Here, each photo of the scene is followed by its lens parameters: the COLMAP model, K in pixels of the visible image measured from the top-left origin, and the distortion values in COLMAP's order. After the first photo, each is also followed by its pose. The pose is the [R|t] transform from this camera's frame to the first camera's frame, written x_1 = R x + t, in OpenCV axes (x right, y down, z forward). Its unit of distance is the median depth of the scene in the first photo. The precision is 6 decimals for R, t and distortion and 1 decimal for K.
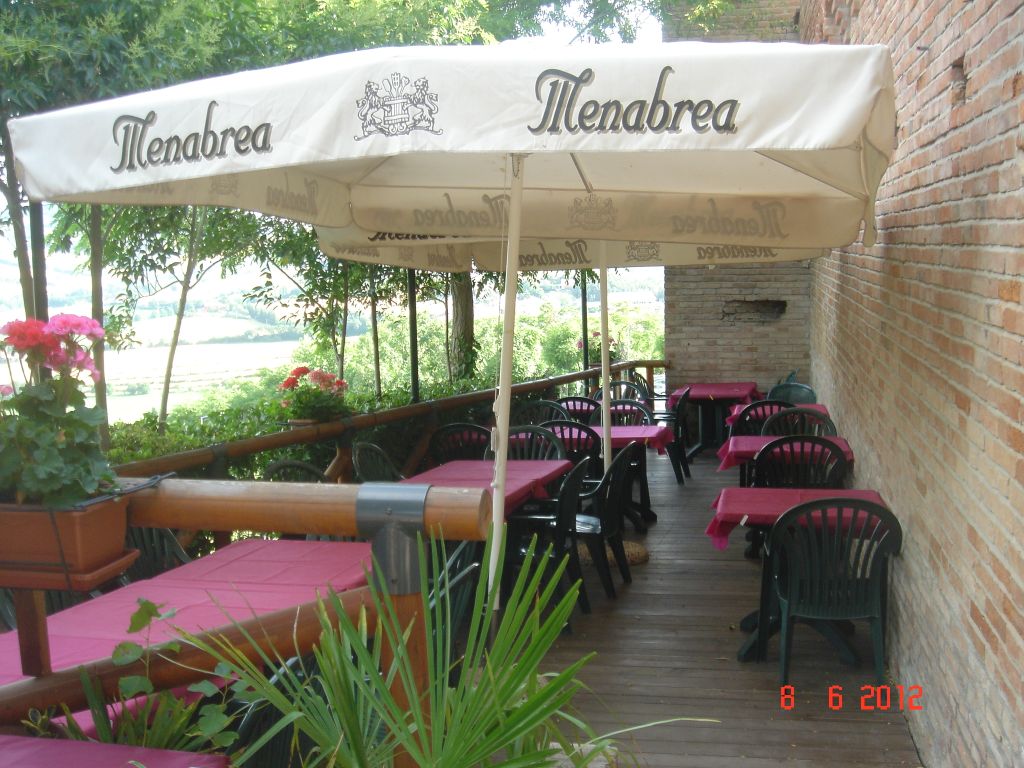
lens RADIAL K [[1154.4, 0, 512.0], [0, 1154.4, 384.0], [0, 0, 1]] dist [-0.161993, 0.090282]
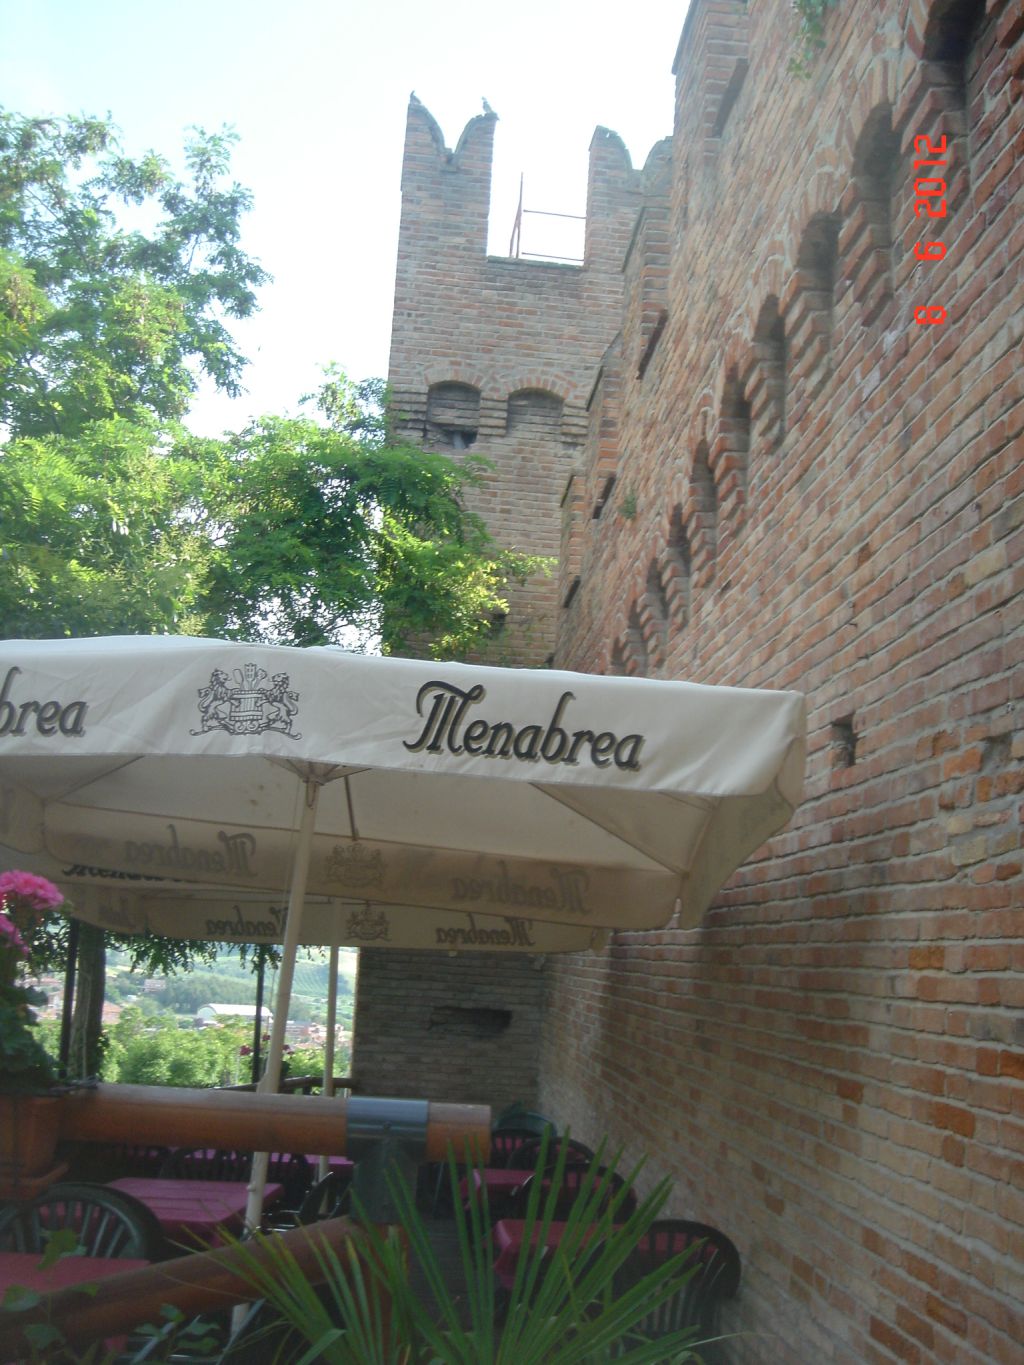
lens RADIAL K [[1538.9, 0, 512.0], [0, 1538.9, 682.5], [0, 0, 1]] dist [-0.161993, 0.090282]
pose [[0.959564, 0.120970, 0.254172, -0.203141], [-0.042938, 0.955285, -0.292554, 0.070045], [-0.278197, 0.269810, 0.921851, -0.116591]]
